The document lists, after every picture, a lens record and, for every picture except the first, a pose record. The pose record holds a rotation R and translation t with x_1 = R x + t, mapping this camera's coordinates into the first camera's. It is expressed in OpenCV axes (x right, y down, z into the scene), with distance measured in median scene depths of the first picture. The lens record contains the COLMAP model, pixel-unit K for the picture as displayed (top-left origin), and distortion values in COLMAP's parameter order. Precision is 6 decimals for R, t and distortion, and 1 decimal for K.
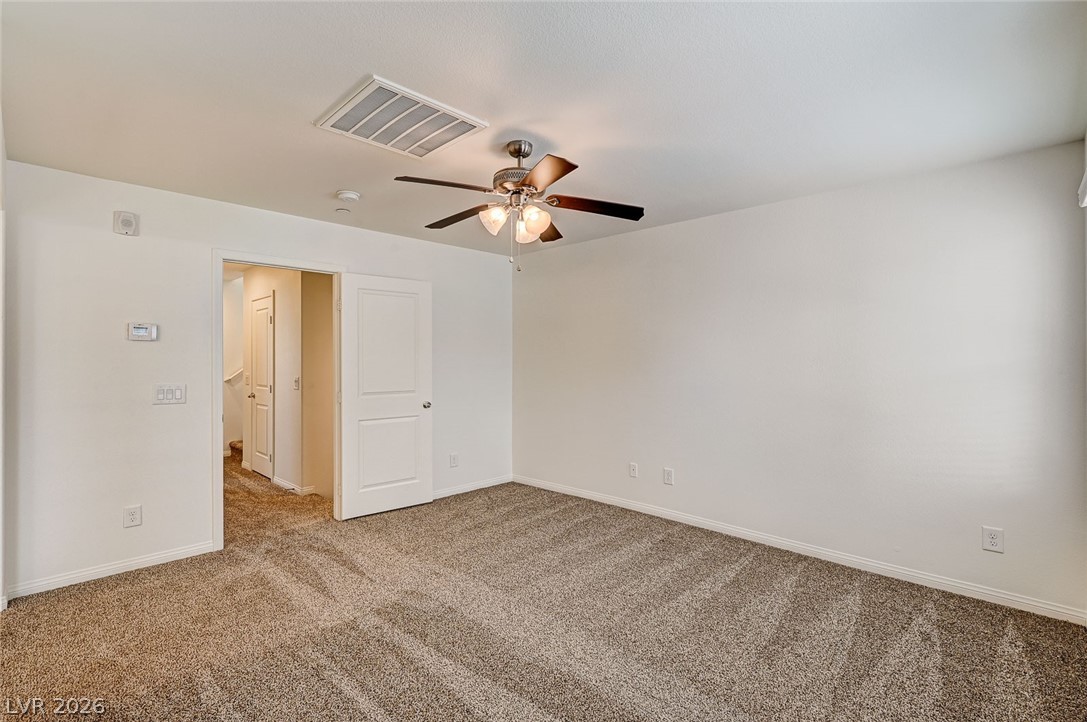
lens RADIAL K [[492.6, 0, 552.8], [0, 492.6, 359.5], [0, 0, 1]] dist [-0.002017, -0.000382]
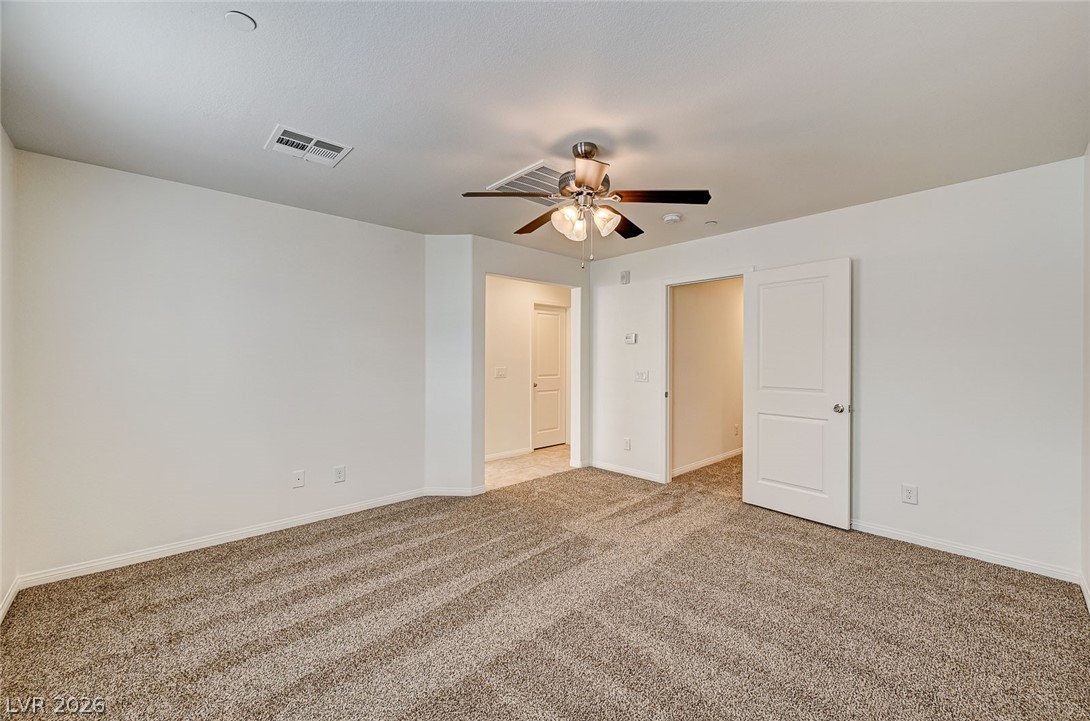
lens RADIAL K [[444.5, 0, 553.7], [0, 444.5, 359.3], [0, 0, 1]] dist [0.006808, -0.000298]
pose [[-0.048122, 0.004848, -0.998830, 0.714090], [-0.000364, 0.999988, 0.004871, 0.009231], [0.998841, 0.000598, -0.048119, 0.791815]]
